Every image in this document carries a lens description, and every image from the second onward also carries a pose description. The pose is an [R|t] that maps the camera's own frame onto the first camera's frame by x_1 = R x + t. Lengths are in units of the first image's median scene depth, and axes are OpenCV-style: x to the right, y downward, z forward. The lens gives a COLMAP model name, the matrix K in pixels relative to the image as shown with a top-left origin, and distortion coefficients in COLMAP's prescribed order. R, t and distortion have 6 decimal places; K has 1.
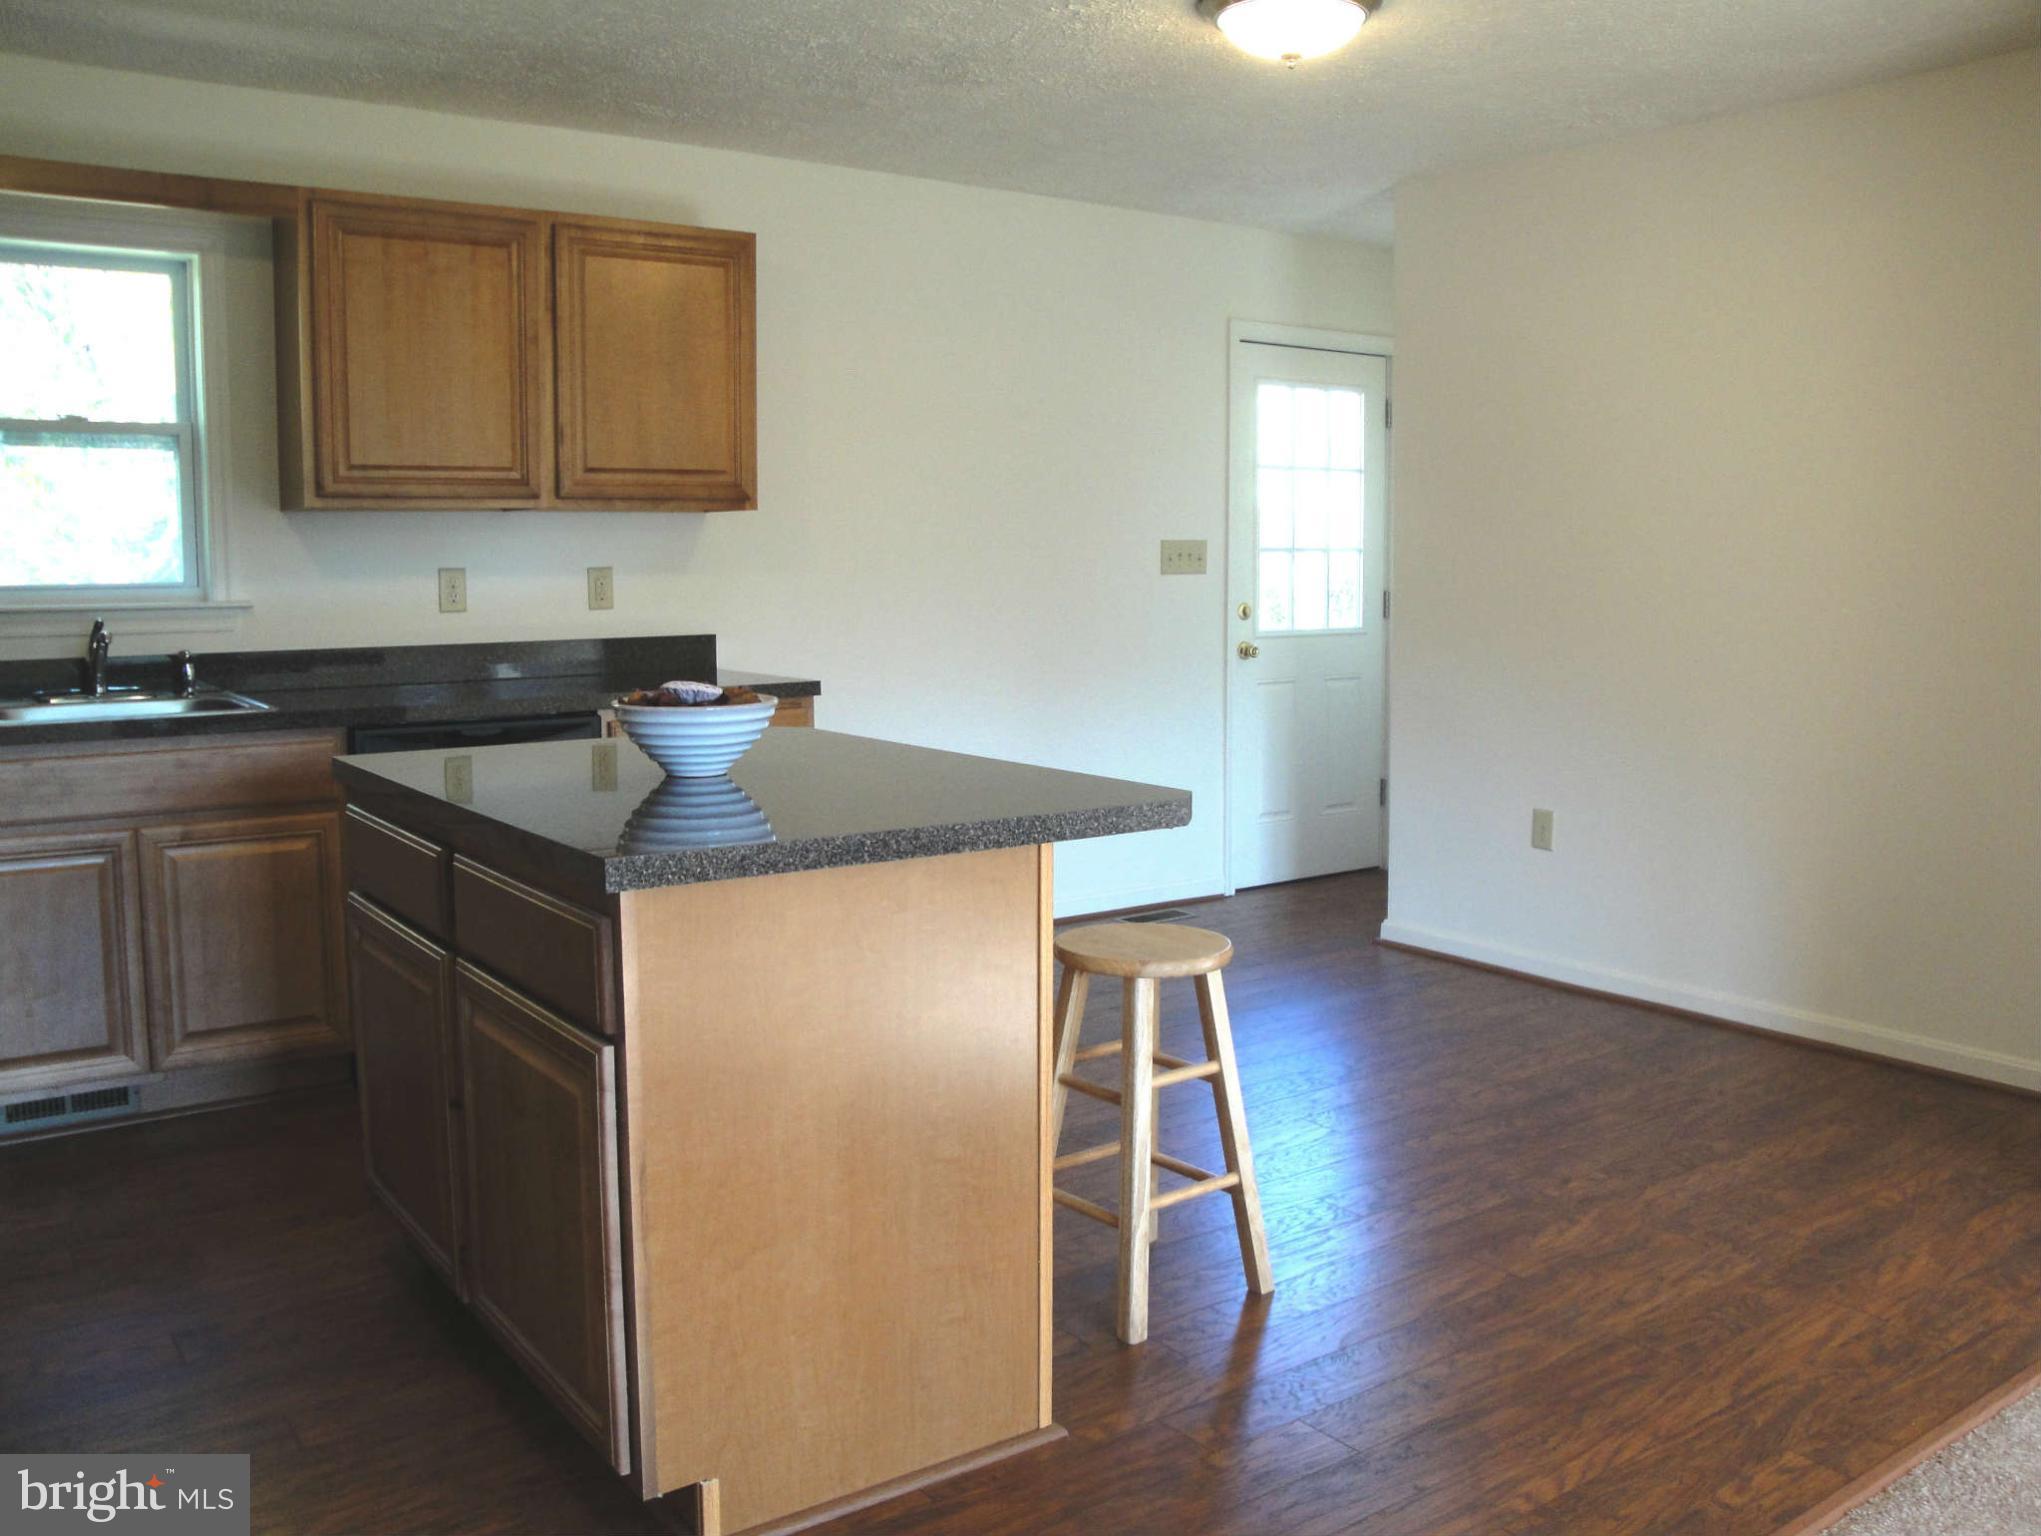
lens RADIAL K [[1681.5, 0, 1064.1], [0, 1681.5, 812.4], [0, 0, 1]] dist [-0.063284, 0.005904]
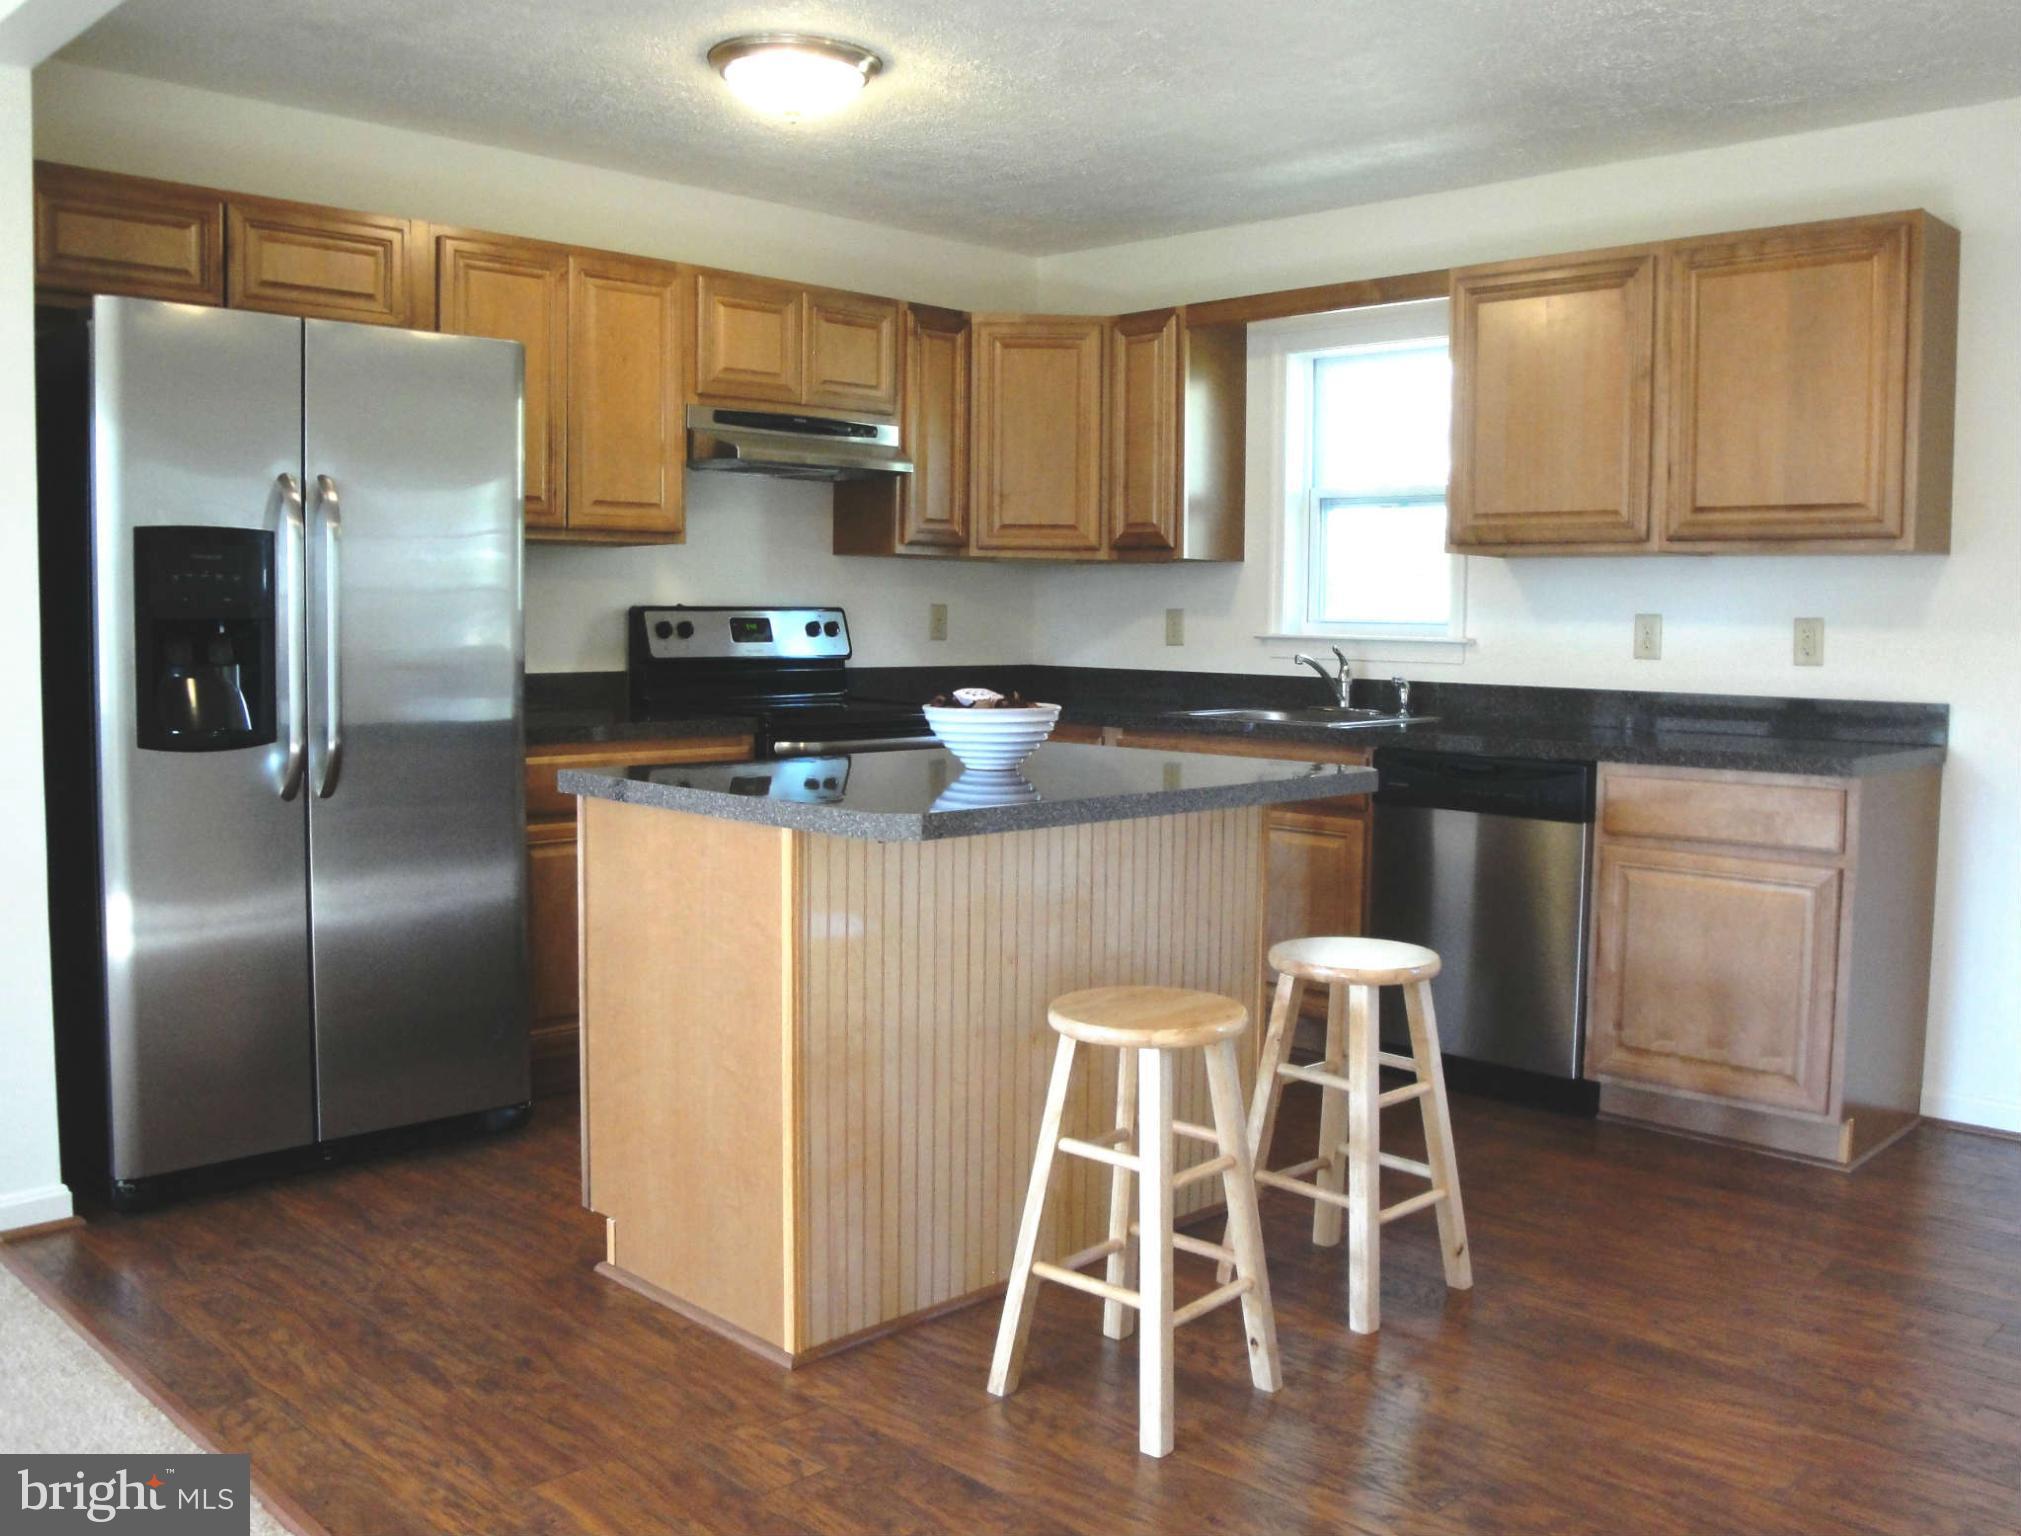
lens RADIAL K [[1828.8, 0, 1009.7], [0, 1828.8, 755.8], [0, 0, 1]] dist [-0.111051, 0.075424]
pose [[0.152650, 0.084007, -0.984703, 0.648427], [-0.161806, 0.985060, 0.058954, -0.068562], [0.974944, 0.150332, 0.163962, 0.488000]]
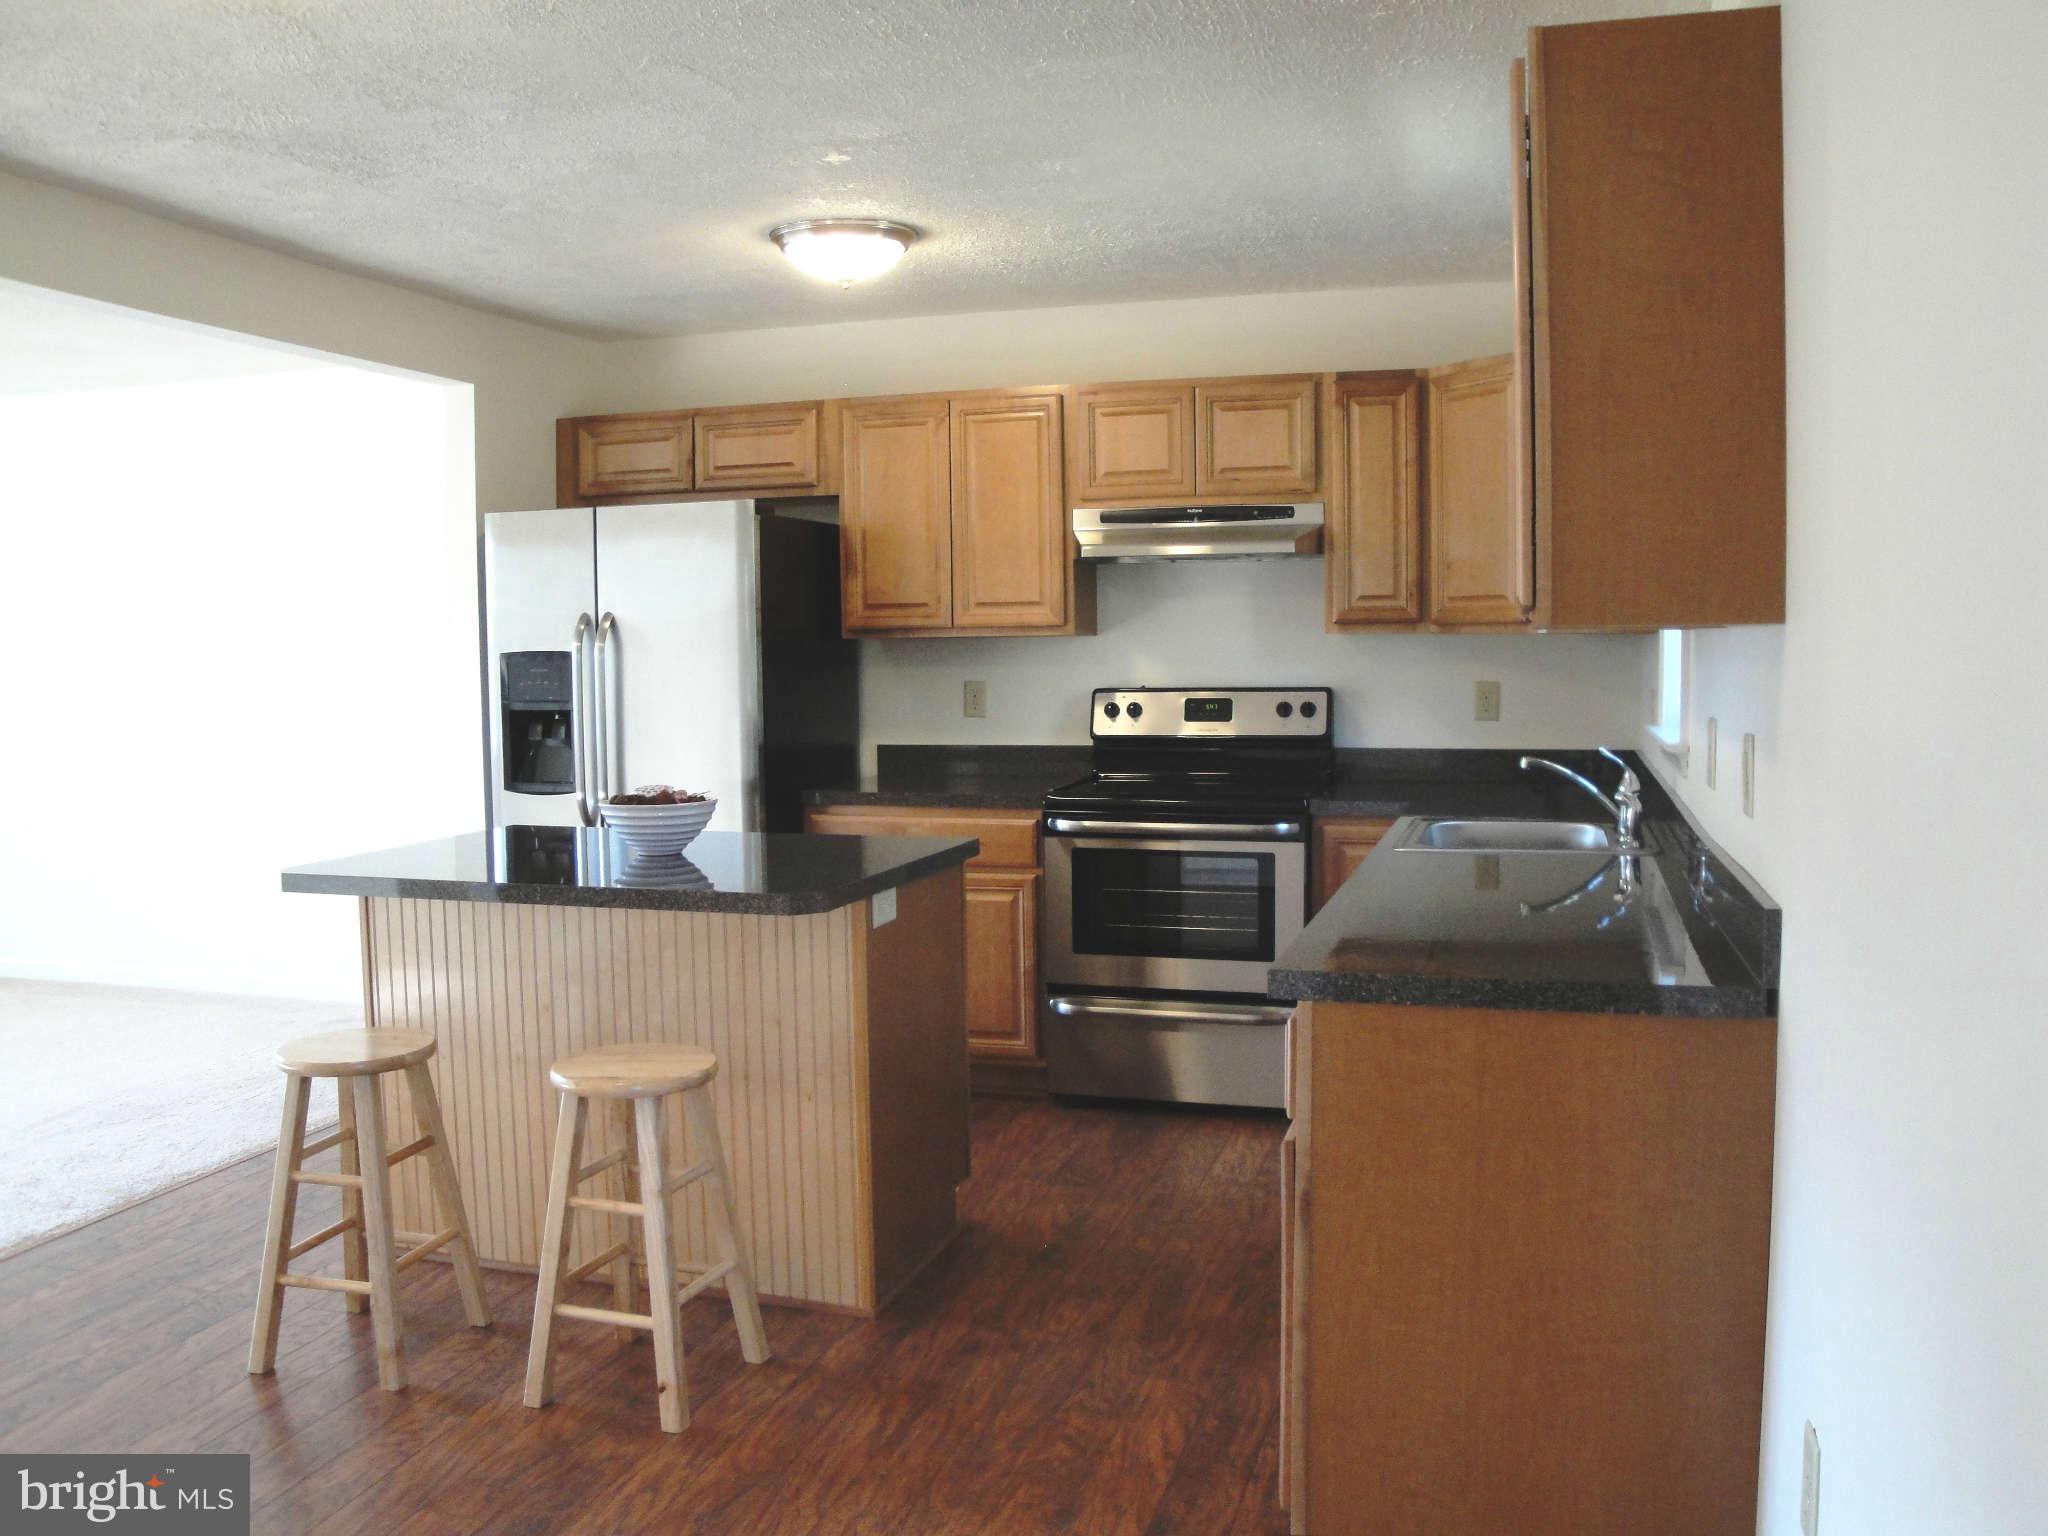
lens RADIAL K [[1749.2, 0, 1010.4], [0, 1749.2, 714.2], [0, 0, 1]] dist [-0.068526, 0.017257]
pose [[-0.807048, 0.042424, -0.588959, 0.242429], [-0.072155, 0.982856, 0.169672, -0.250118], [0.586060, 0.179430, -0.790151, 1.411008]]
